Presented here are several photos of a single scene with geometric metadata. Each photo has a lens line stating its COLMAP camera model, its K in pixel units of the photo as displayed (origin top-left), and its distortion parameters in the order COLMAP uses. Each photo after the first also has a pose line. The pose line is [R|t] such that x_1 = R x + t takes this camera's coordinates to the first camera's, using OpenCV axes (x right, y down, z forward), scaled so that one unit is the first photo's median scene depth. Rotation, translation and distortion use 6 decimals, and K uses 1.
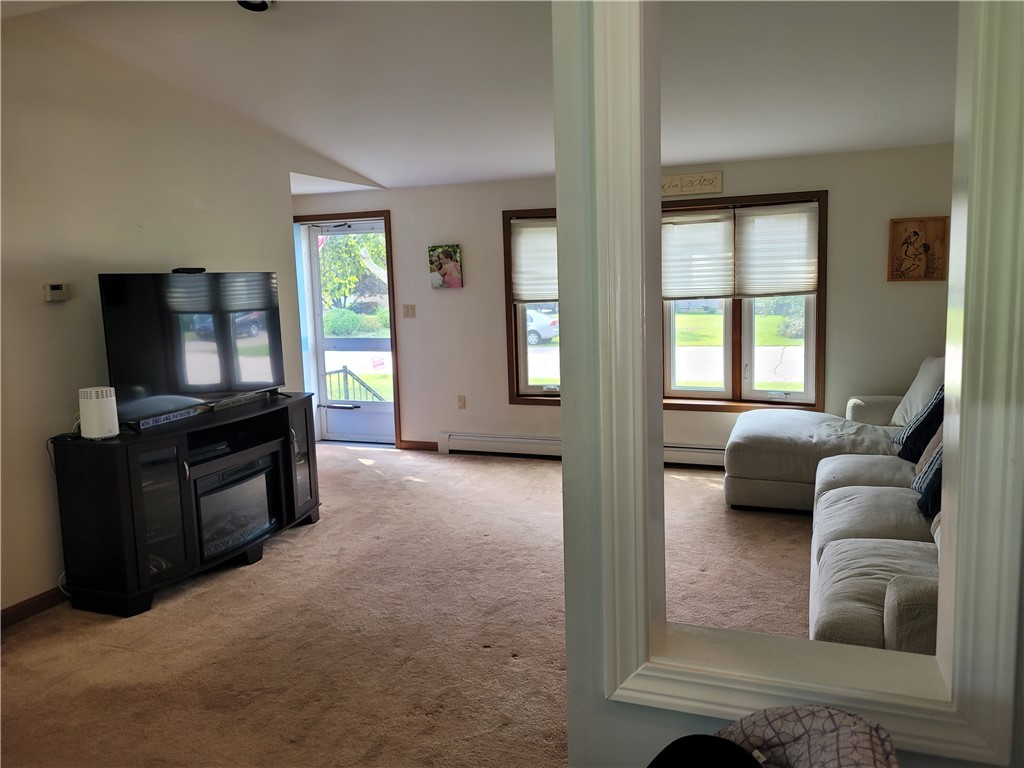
lens RADIAL K [[766.4, 0, 518.7], [0, 766.4, 377.7], [0, 0, 1]] dist [0.062138, -0.052410]
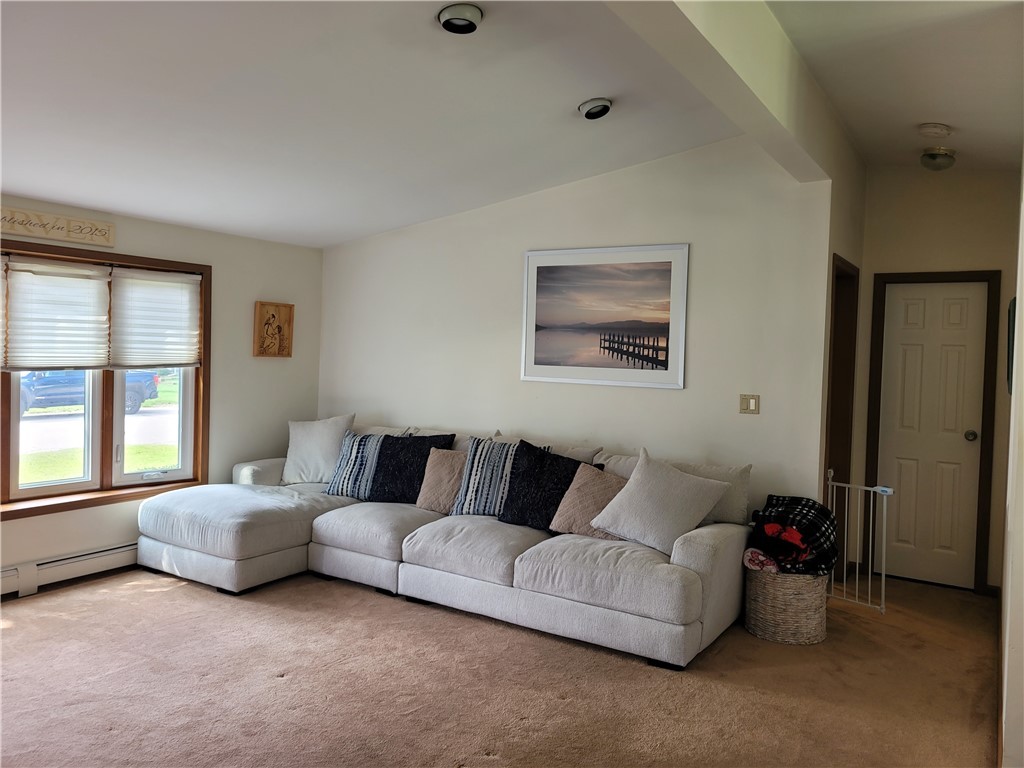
lens RADIAL K [[766.4, 0, 518.7], [0, 766.4, 377.7], [0, 0, 1]] dist [0.062138, -0.052410]
pose [[0.189730, -0.001401, 0.981835, -0.499550], [0.089997, 0.995814, -0.015970, -0.040544], [-0.977703, 0.091392, 0.189062, 0.404507]]
